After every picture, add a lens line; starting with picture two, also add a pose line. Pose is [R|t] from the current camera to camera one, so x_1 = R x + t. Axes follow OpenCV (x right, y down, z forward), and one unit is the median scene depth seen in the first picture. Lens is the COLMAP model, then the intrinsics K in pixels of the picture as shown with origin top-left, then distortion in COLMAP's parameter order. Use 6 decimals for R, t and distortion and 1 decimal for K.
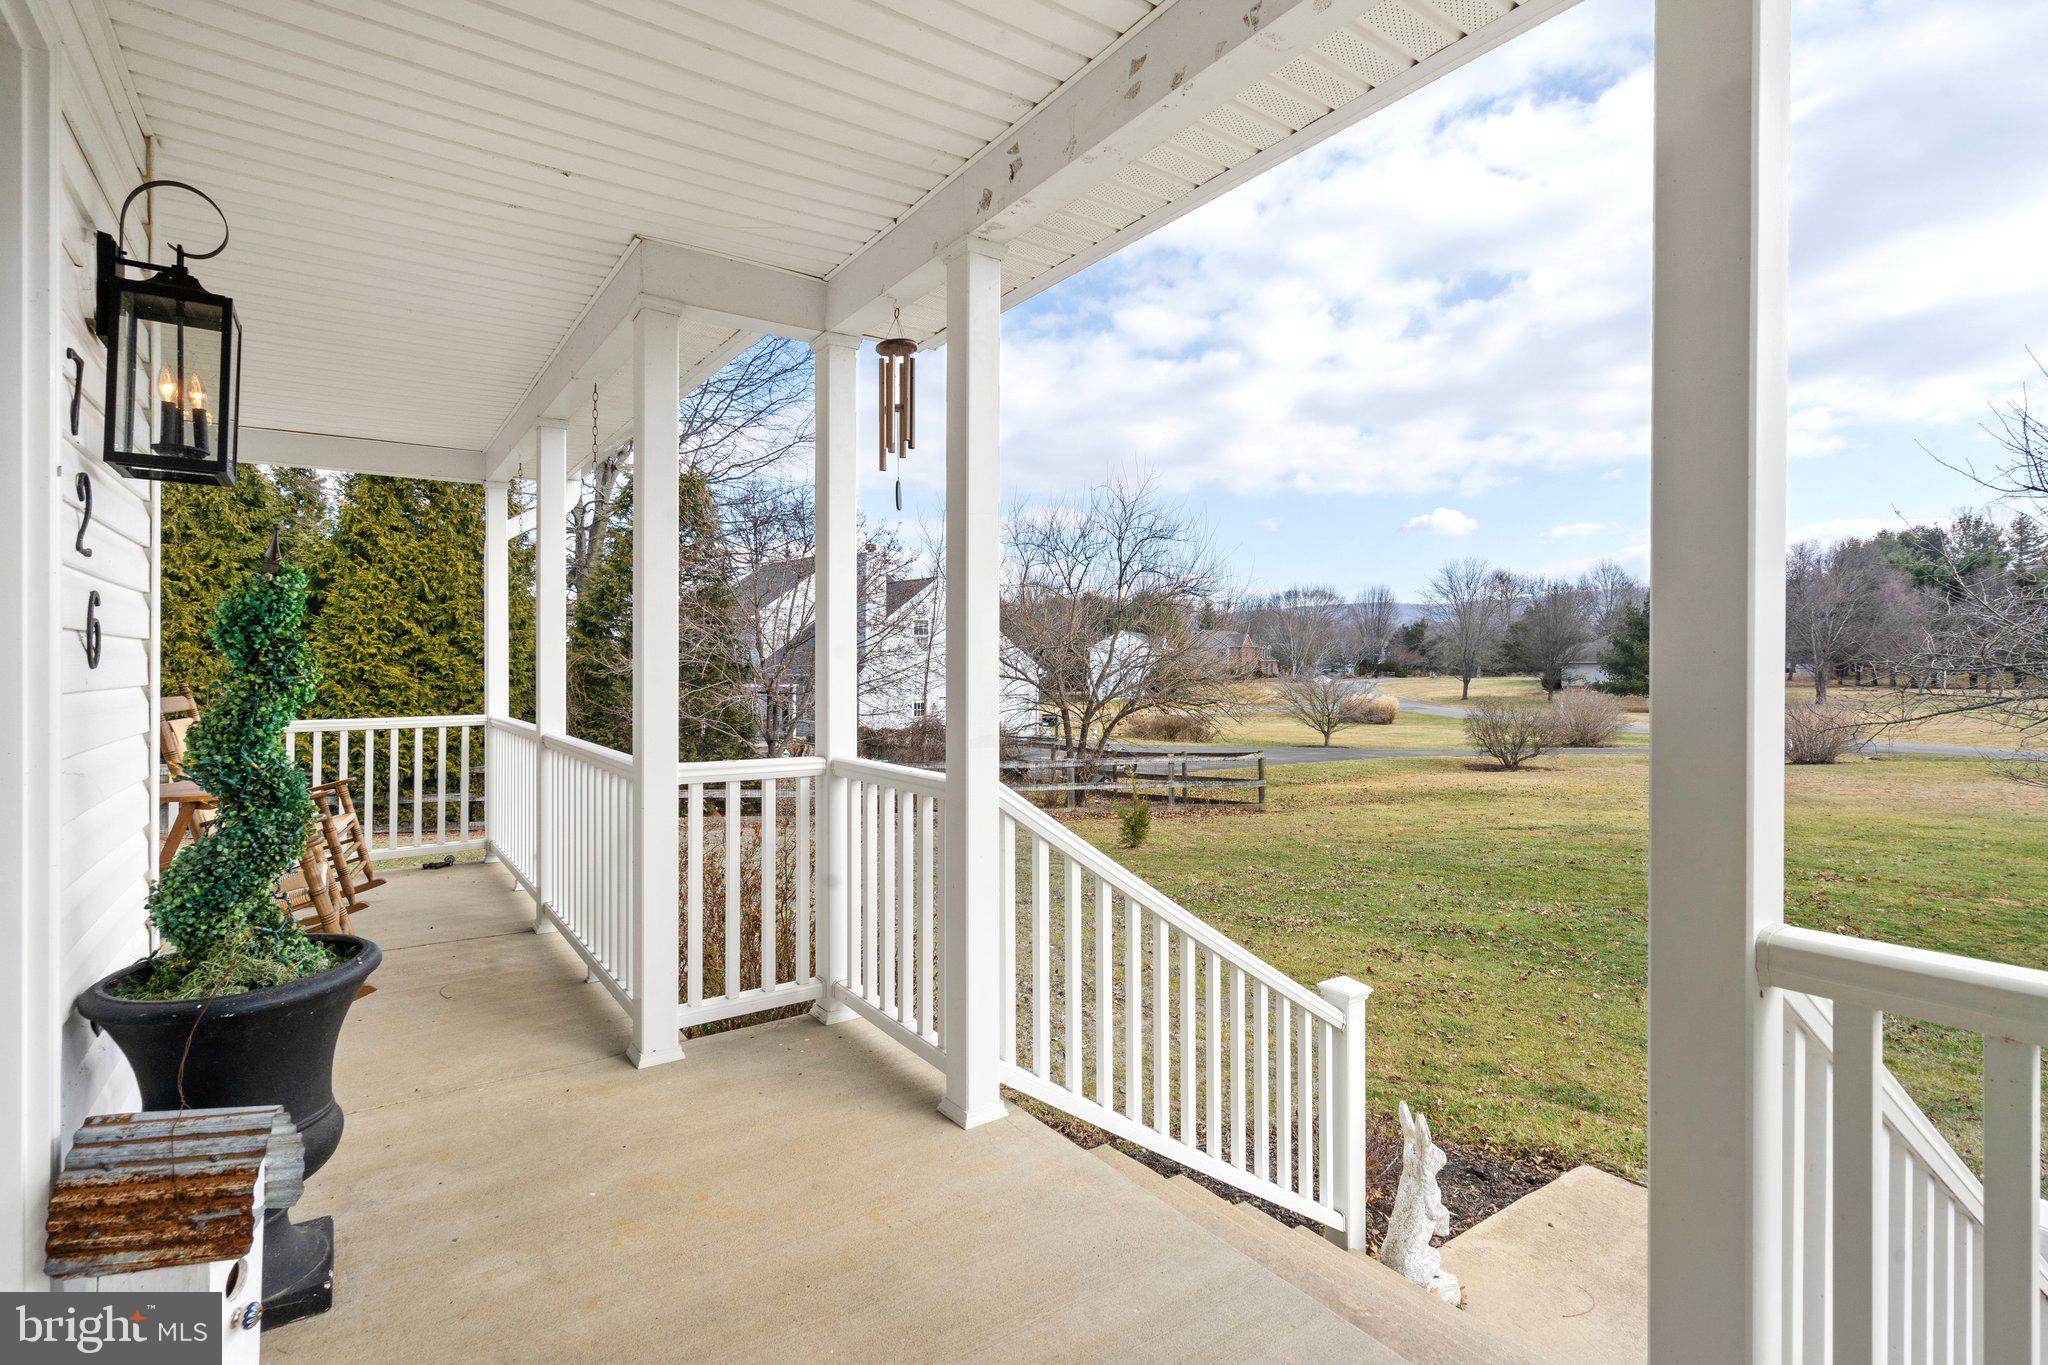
lens RADIAL K [[960.6, 0, 1029.8], [0, 960.6, 702.6], [0, 0, 1]] dist [-0.000275, -0.000057]
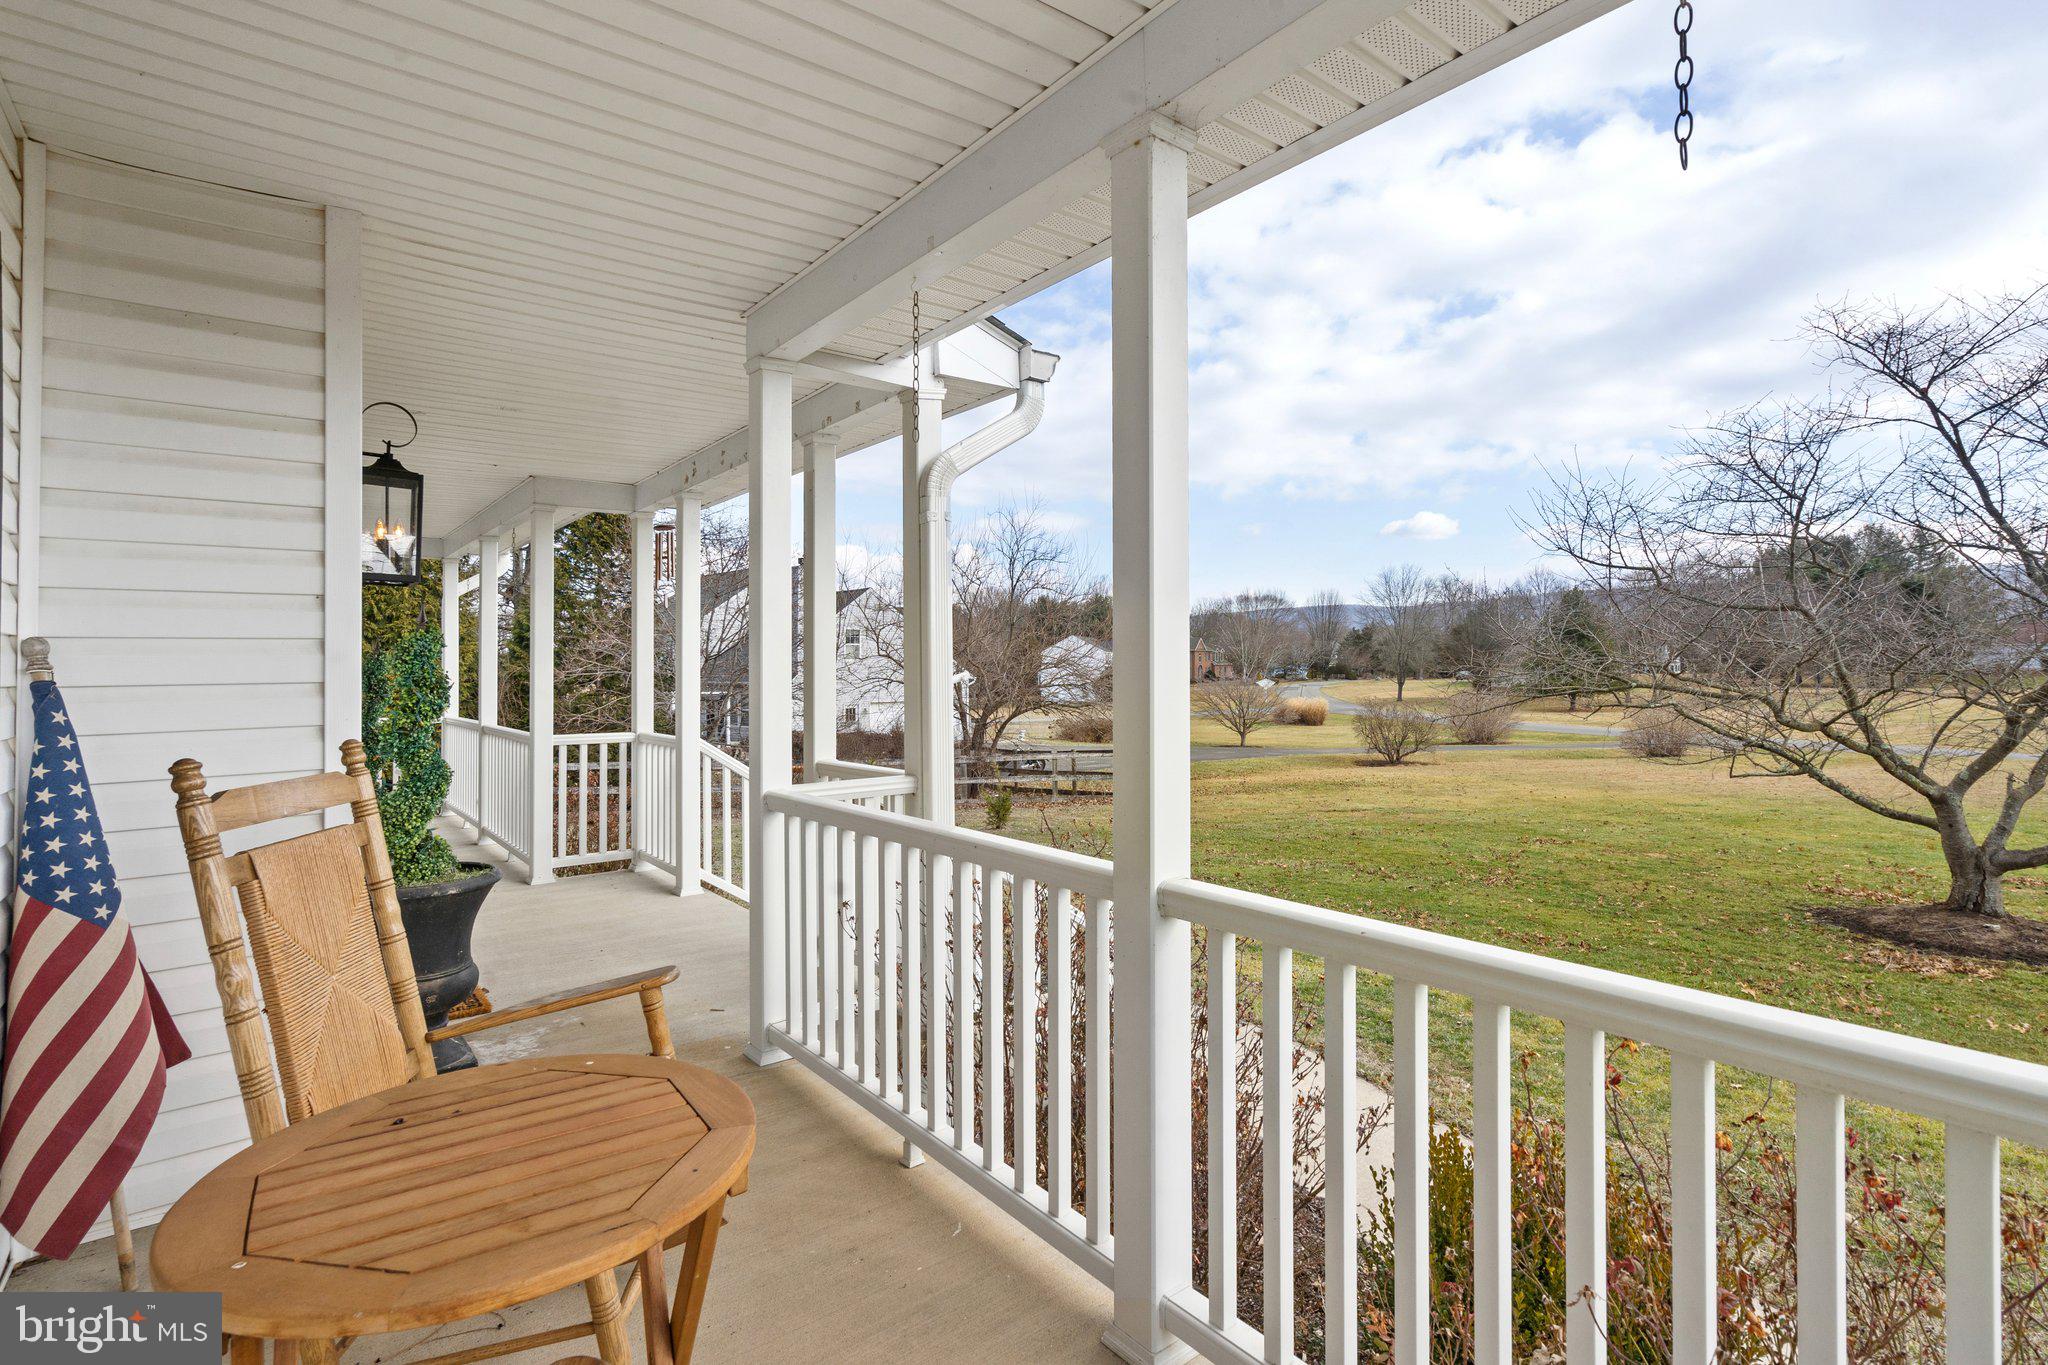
lens RADIAL K [[945.8, 0, 1024.0], [0, 945.8, 682.5], [0, 0, 1]] dist [-0.001218, -0.000214]
pose [[0.998586, -0.007477, 0.052629, 0.078993], [0.008852, 0.999624, -0.025956, 0.002258], [-0.052415, 0.026385, 0.998277, -0.157721]]
